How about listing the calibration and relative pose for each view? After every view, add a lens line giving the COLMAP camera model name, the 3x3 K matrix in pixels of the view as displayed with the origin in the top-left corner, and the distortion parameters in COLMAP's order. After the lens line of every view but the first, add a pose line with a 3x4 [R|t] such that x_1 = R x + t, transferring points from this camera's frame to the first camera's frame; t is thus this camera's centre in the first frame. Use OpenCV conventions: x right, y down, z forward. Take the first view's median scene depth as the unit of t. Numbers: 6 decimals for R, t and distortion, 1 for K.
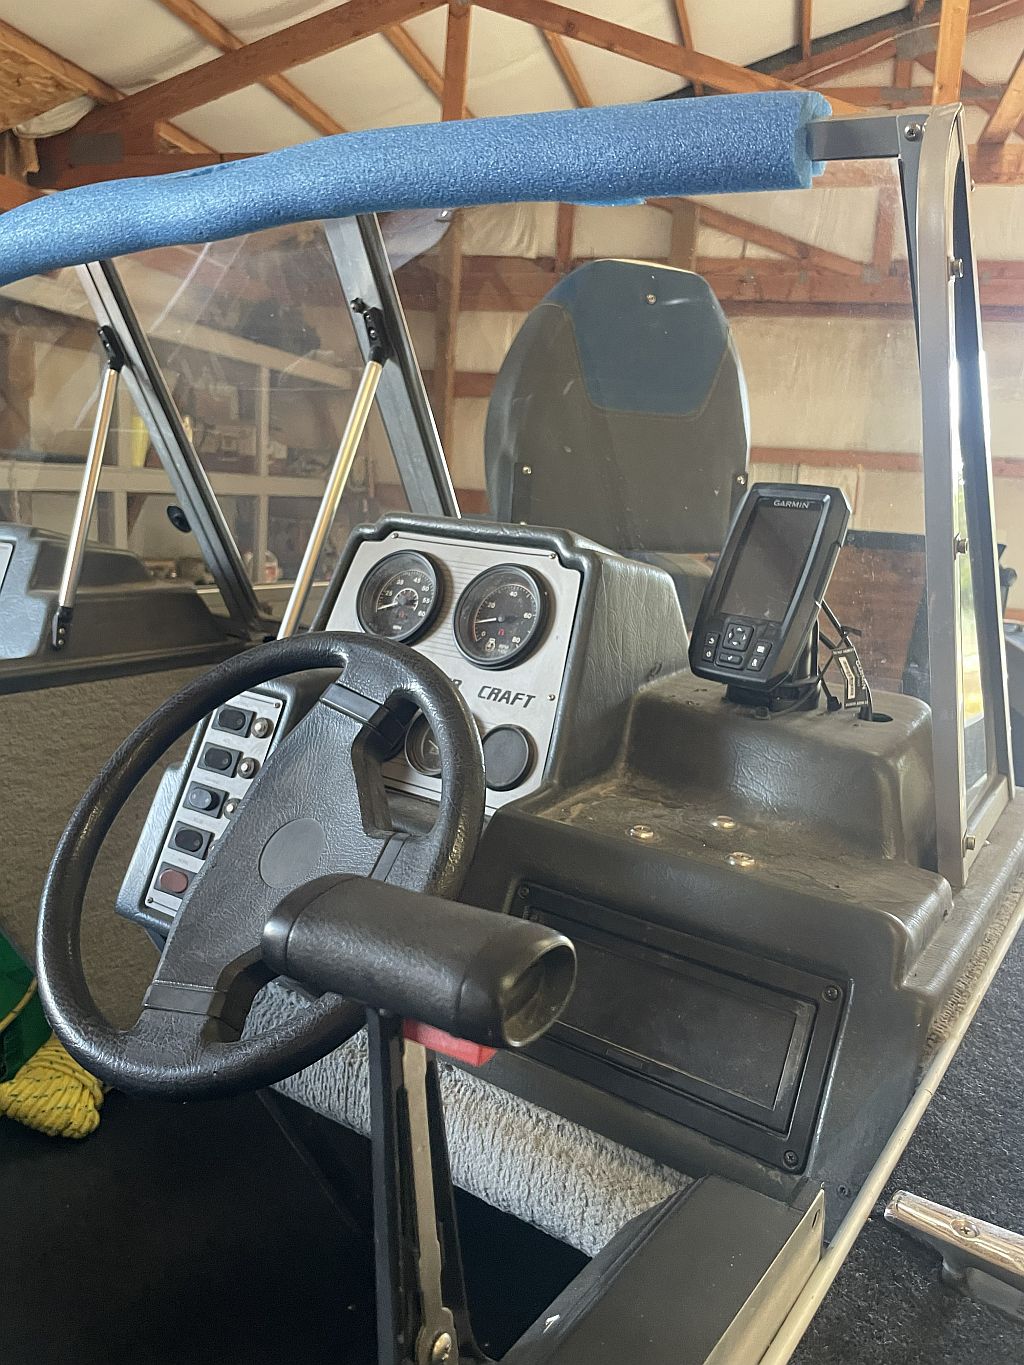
lens RADIAL K [[1046.4, 0, 512.0], [0, 1046.4, 682.5], [0, 0, 1]] dist [0.121054, -0.177781]
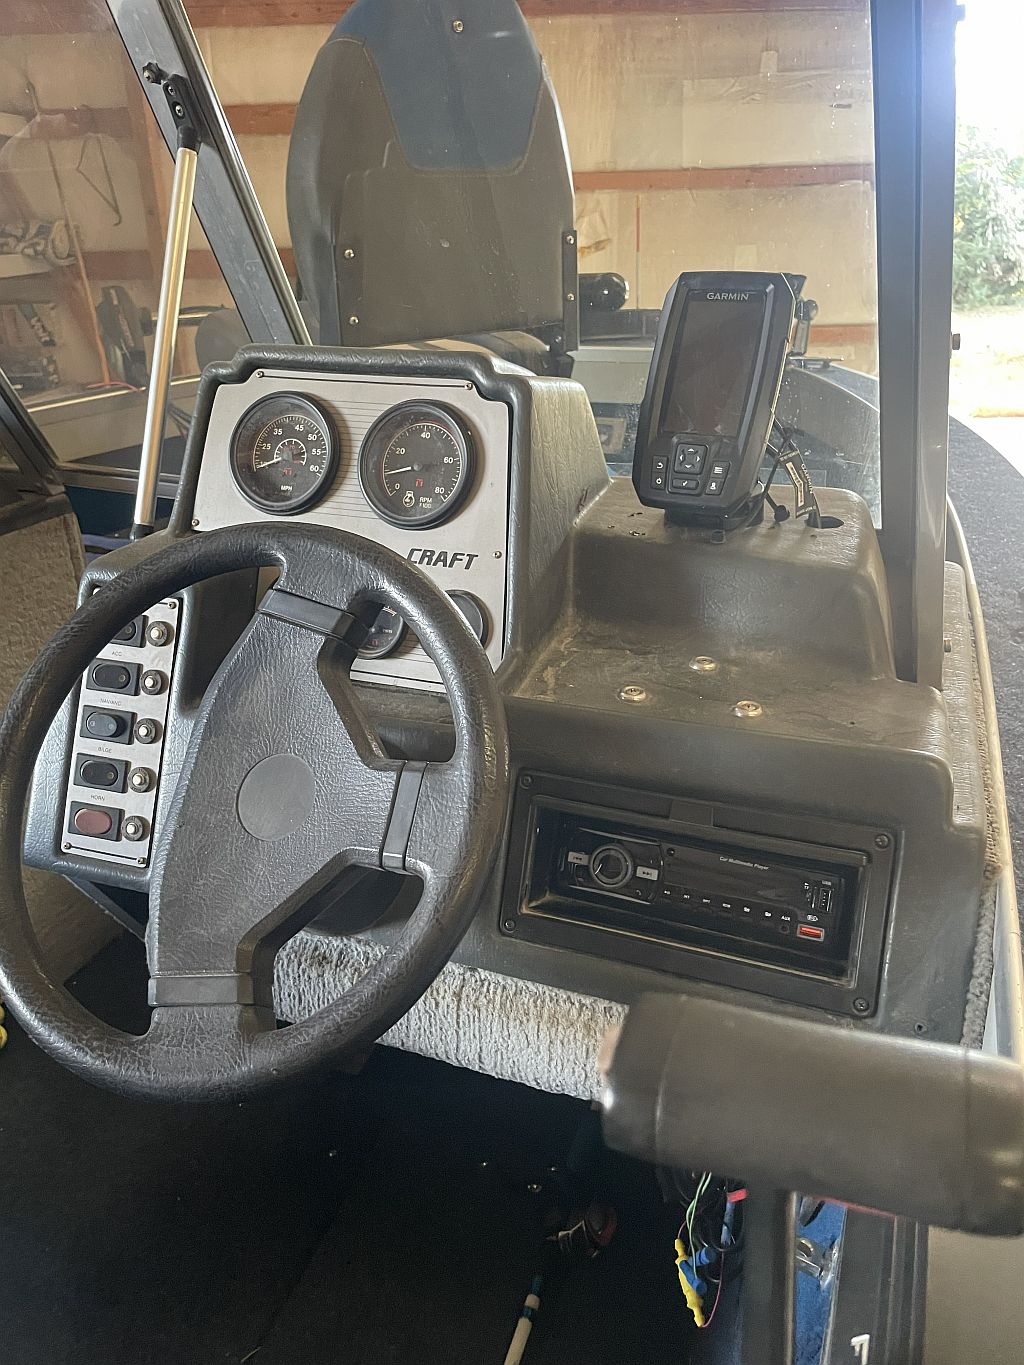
lens RADIAL K [[1046.4, 0, 512.0], [0, 1046.4, 682.5], [0, 0, 1]] dist [0.121054, -0.177781]
pose [[0.967706, -0.171599, 0.184658, -0.130472], [0.126505, 0.964199, 0.233059, -0.084968], [-0.218040, -0.202173, 0.954770, 0.117297]]
